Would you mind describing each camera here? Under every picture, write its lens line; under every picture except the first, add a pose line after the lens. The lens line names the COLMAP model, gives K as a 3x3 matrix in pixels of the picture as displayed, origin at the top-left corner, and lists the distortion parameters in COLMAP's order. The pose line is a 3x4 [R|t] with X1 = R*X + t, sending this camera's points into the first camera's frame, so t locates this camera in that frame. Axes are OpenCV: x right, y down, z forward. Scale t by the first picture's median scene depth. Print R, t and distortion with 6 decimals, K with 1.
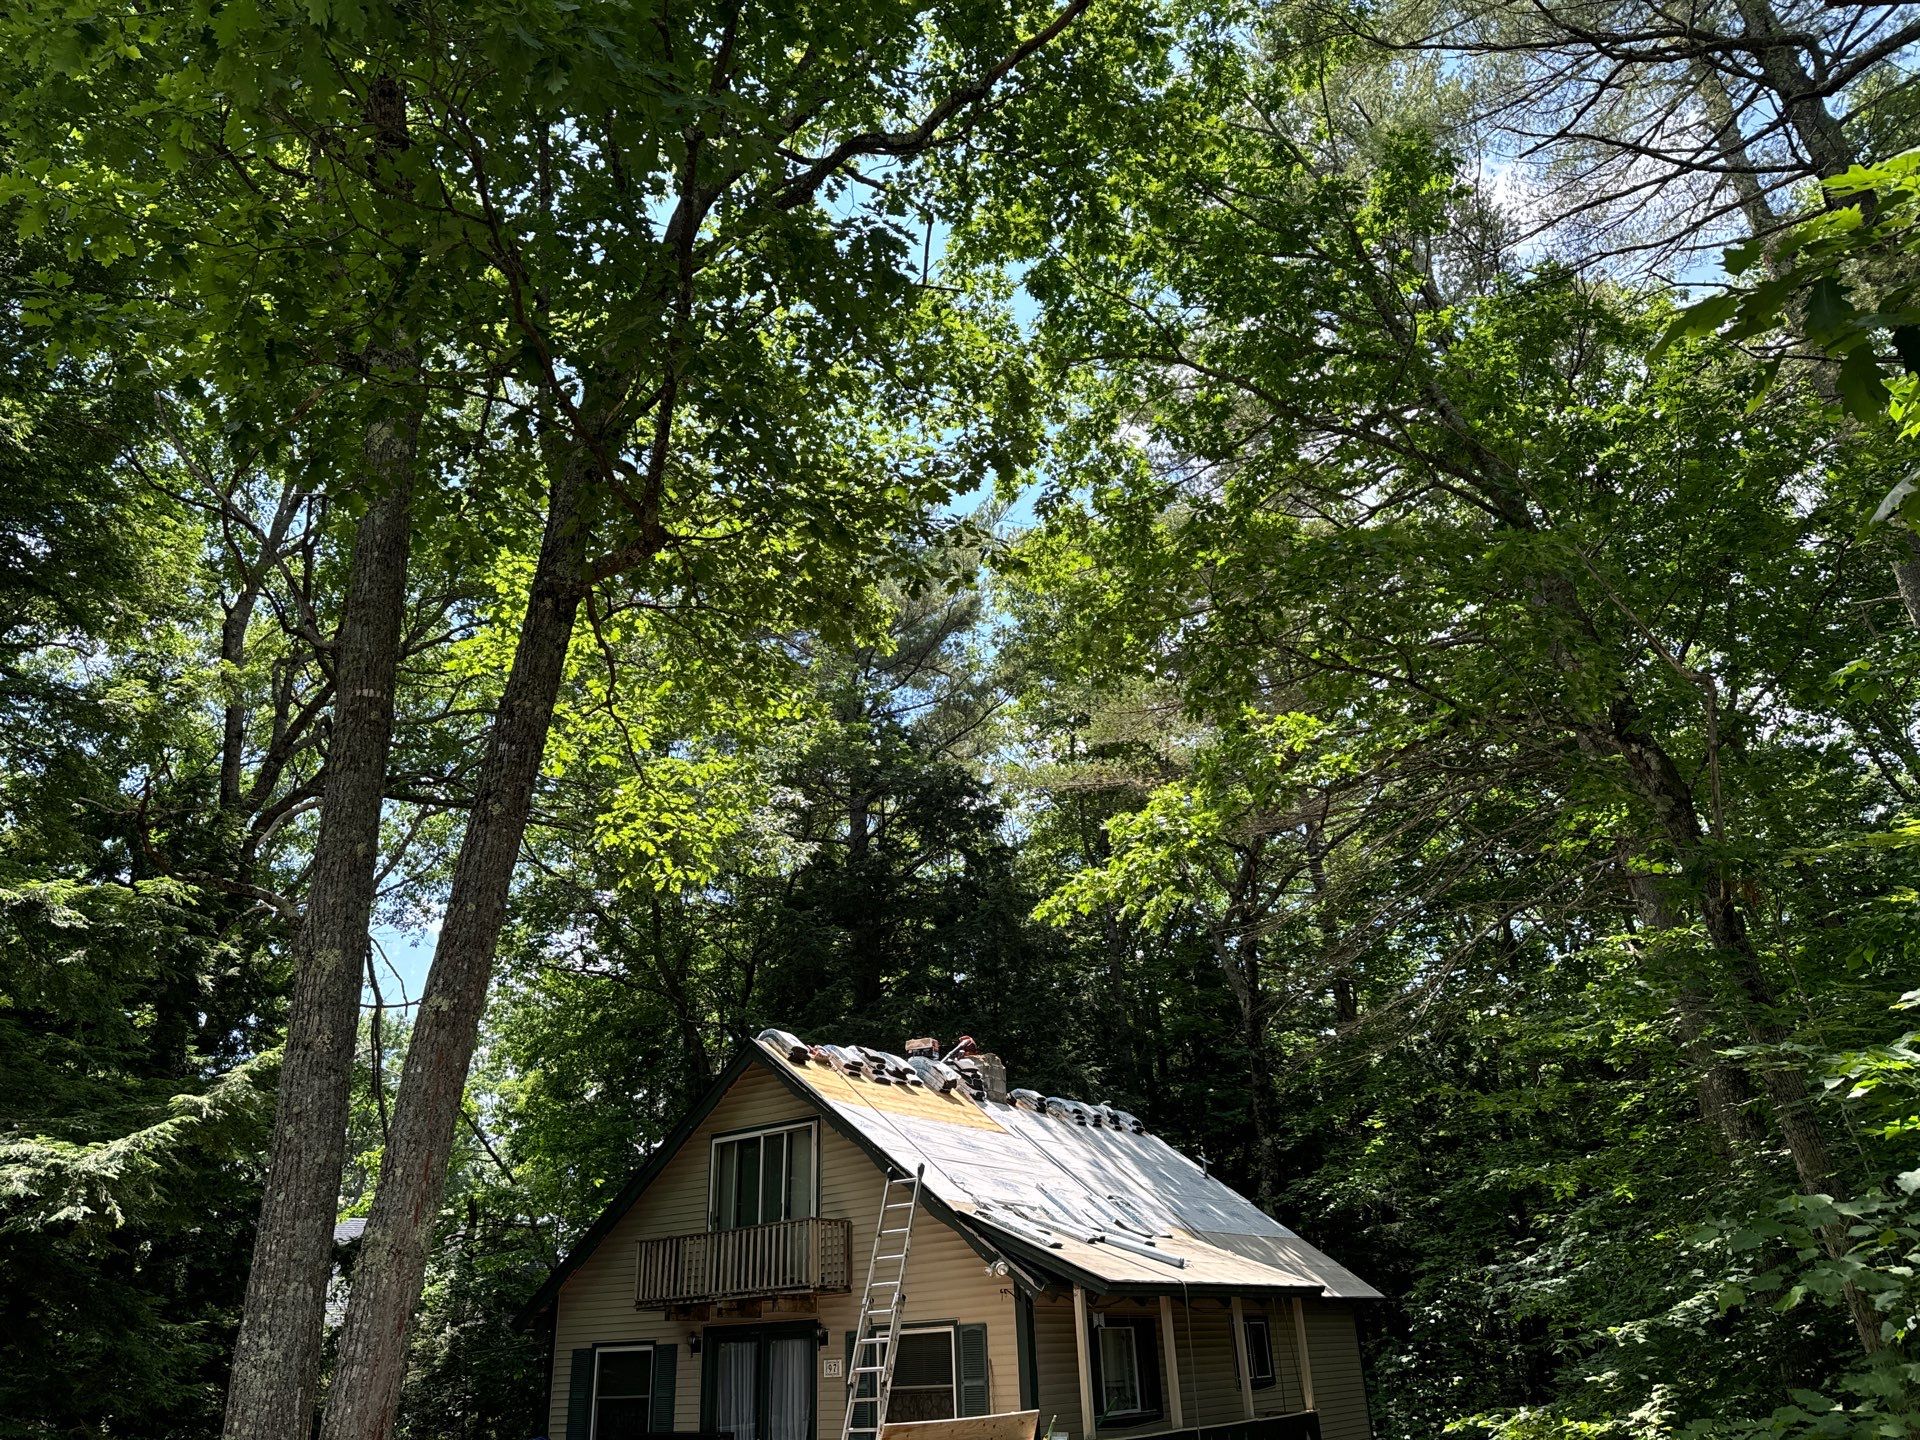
lens RADIAL K [[1330.3, 0, 960.0], [0, 1330.3, 720.0], [0, 0, 1]] dist [0.177858, -0.384753]
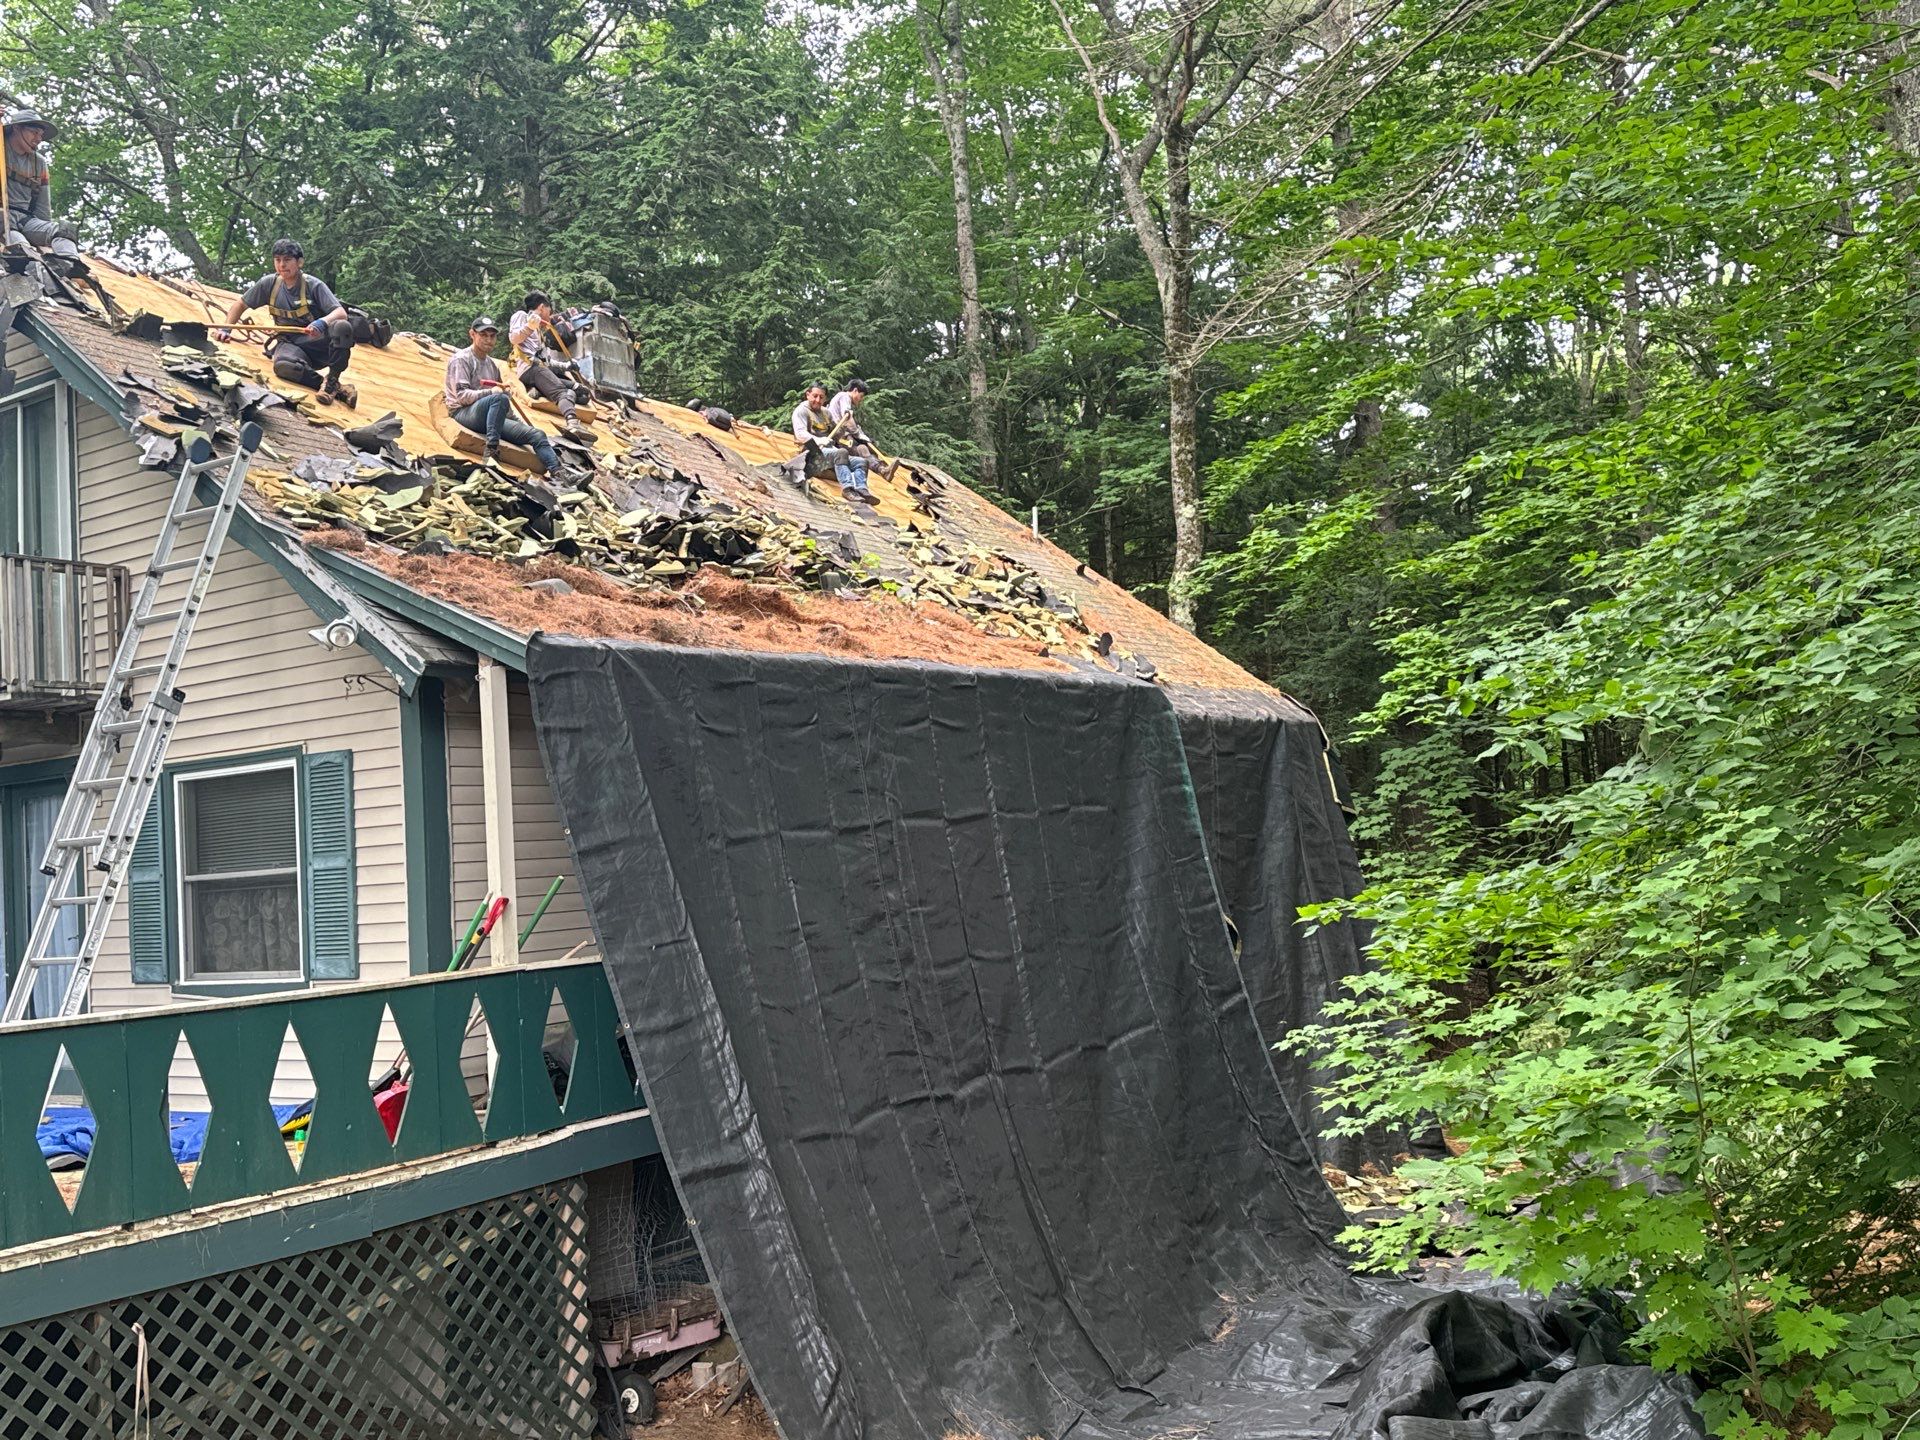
lens RADIAL K [[1801.8, 0, 960.0], [0, 1801.8, 720.0], [0, 0, 1]] dist [0.151954, -0.293712]
pose [[0.999598, -0.021337, 0.018693, 0.217868], [0.013115, 0.931927, 0.362409, 0.209331], [-0.025153, -0.362018, 0.931832, 0.409450]]
